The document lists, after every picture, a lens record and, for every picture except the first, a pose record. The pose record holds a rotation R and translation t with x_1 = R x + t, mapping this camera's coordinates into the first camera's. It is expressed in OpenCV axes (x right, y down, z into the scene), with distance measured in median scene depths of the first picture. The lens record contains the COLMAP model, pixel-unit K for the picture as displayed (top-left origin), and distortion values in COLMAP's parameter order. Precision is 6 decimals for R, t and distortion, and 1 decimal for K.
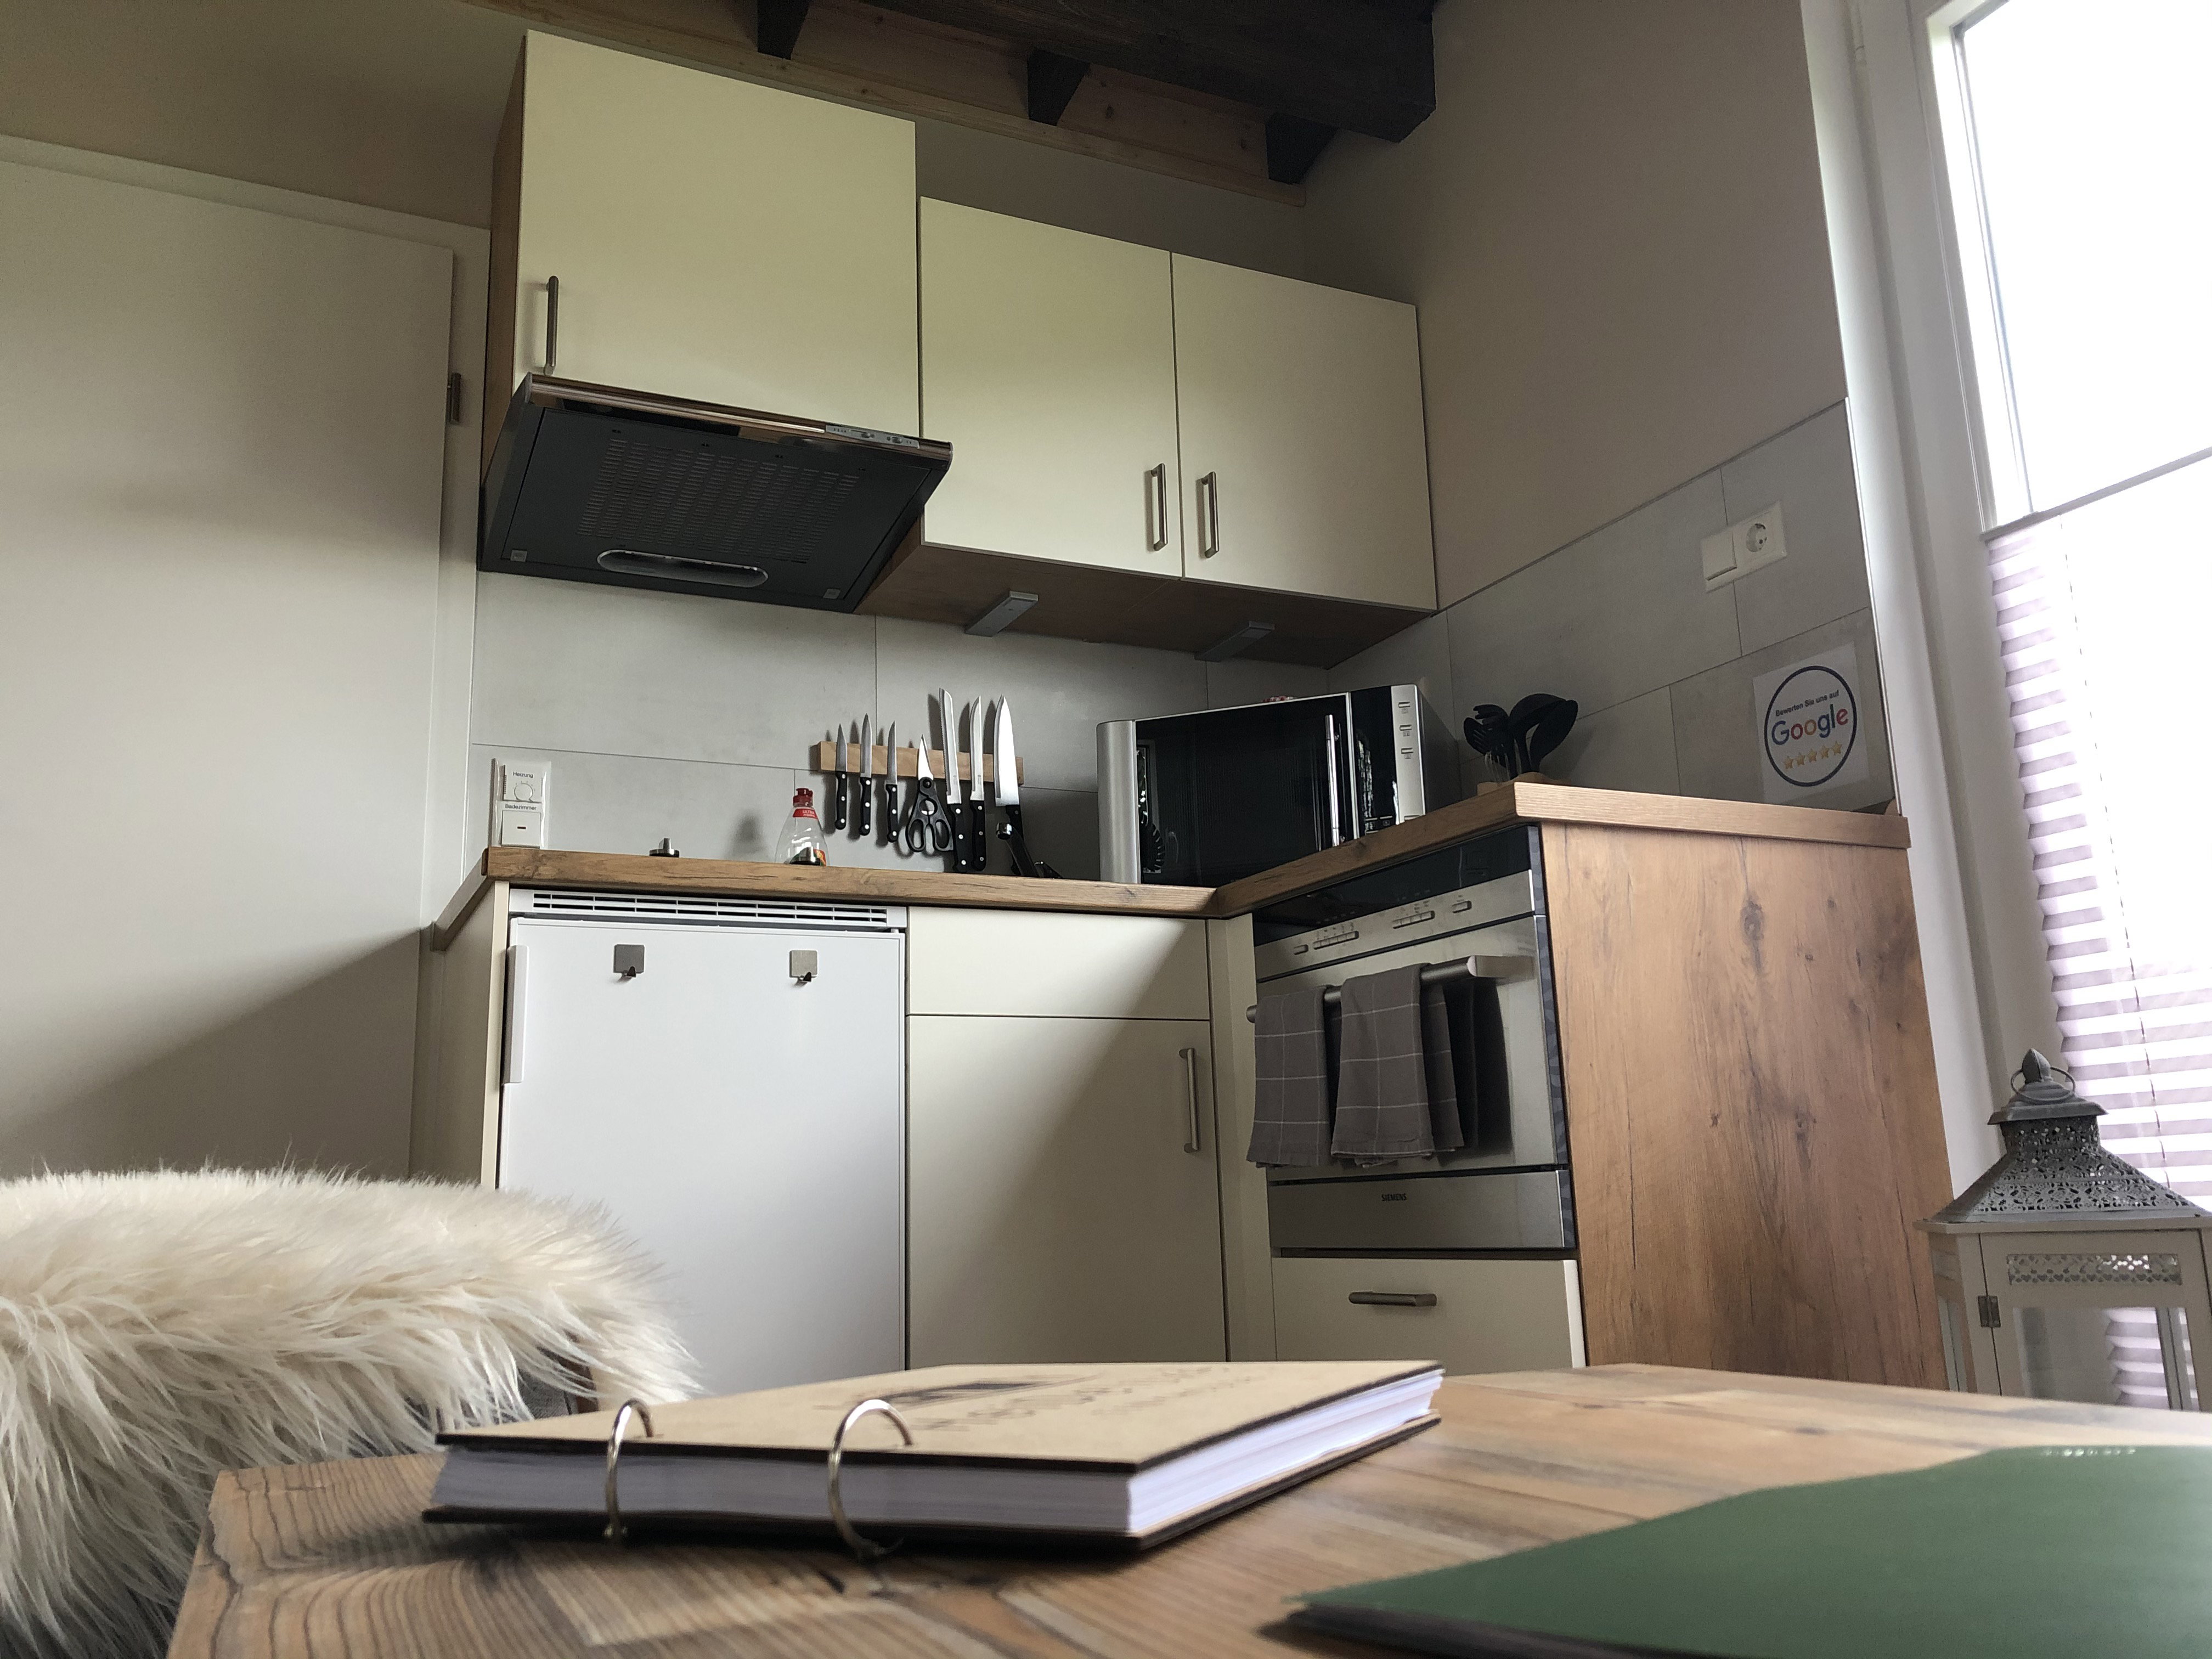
lens RADIAL K [[1794.9, 0, 1072.1], [0, 1794.9, 828.2], [0, 0, 1]] dist [-0.000510, -0.012145]
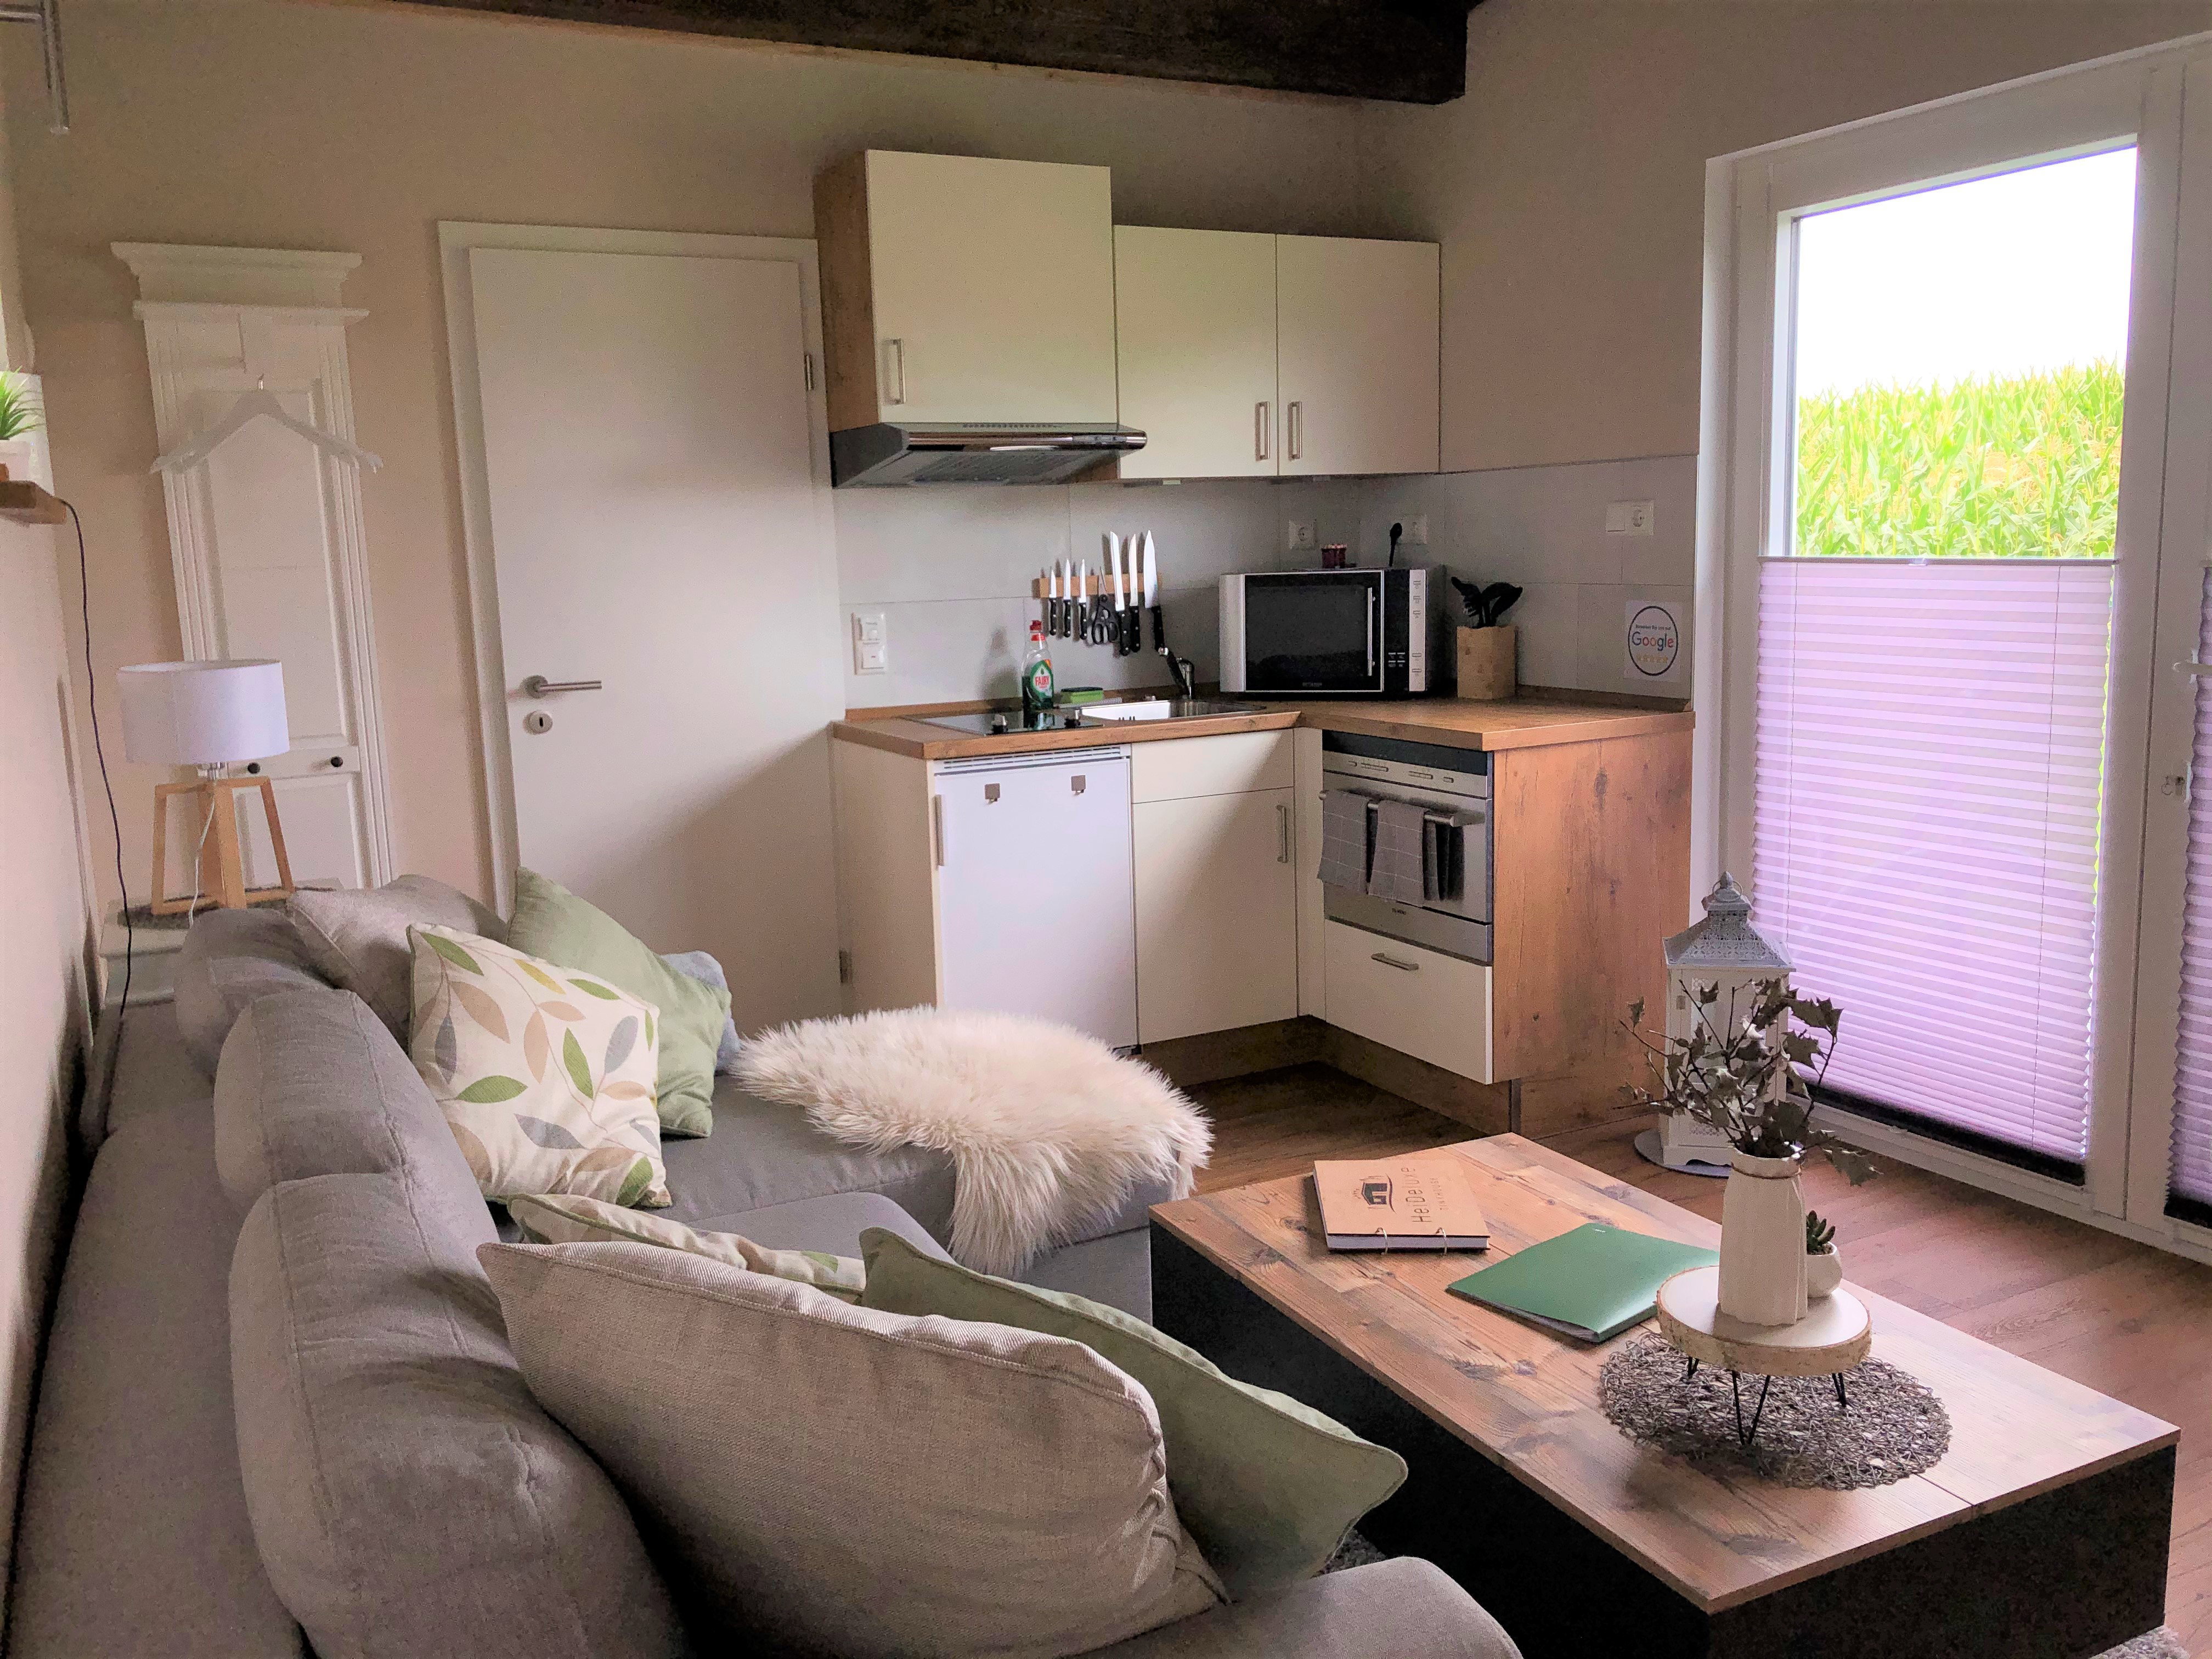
lens RADIAL K [[1794.9, 0, 1072.1], [0, 1794.9, 828.2], [0, 0, 1]] dist [-0.000510, -0.012145]
pose [[0.999174, -0.007702, 0.039893, -0.220187], [-0.007096, 0.933692, 0.358006, -0.506310], [-0.040005, -0.357993, 0.932867, -0.659912]]
